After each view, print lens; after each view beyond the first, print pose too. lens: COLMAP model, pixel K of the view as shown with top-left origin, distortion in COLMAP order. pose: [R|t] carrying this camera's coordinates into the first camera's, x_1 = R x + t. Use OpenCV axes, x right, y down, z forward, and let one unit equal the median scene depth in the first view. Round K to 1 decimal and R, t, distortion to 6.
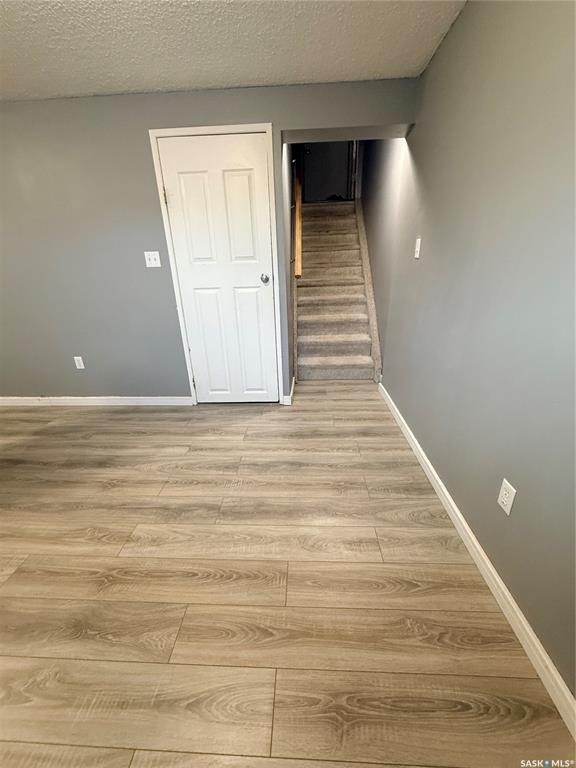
lens RADIAL K [[308.2, 0, 293.2], [0, 308.2, 387.4], [0, 0, 1]] dist [-0.001584, -0.000025]
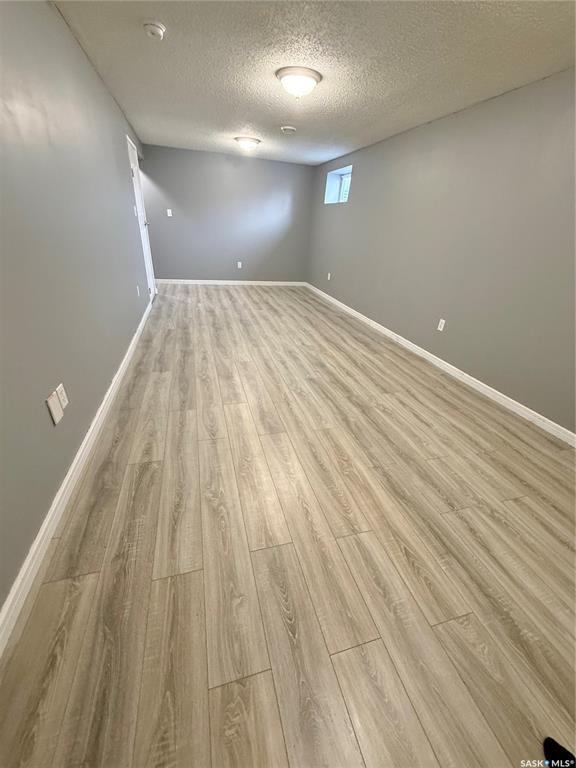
lens RADIAL K [[308.2, 0, 293.2], [0, 308.2, 387.4], [0, 0, 1]] dist [-0.001584, -0.000025]
pose [[-0.345983, -0.459561, 0.817985, -2.550462], [0.221409, 0.807215, 0.547159, -0.390572], [-0.911742, 0.370417, -0.177531, 0.847324]]
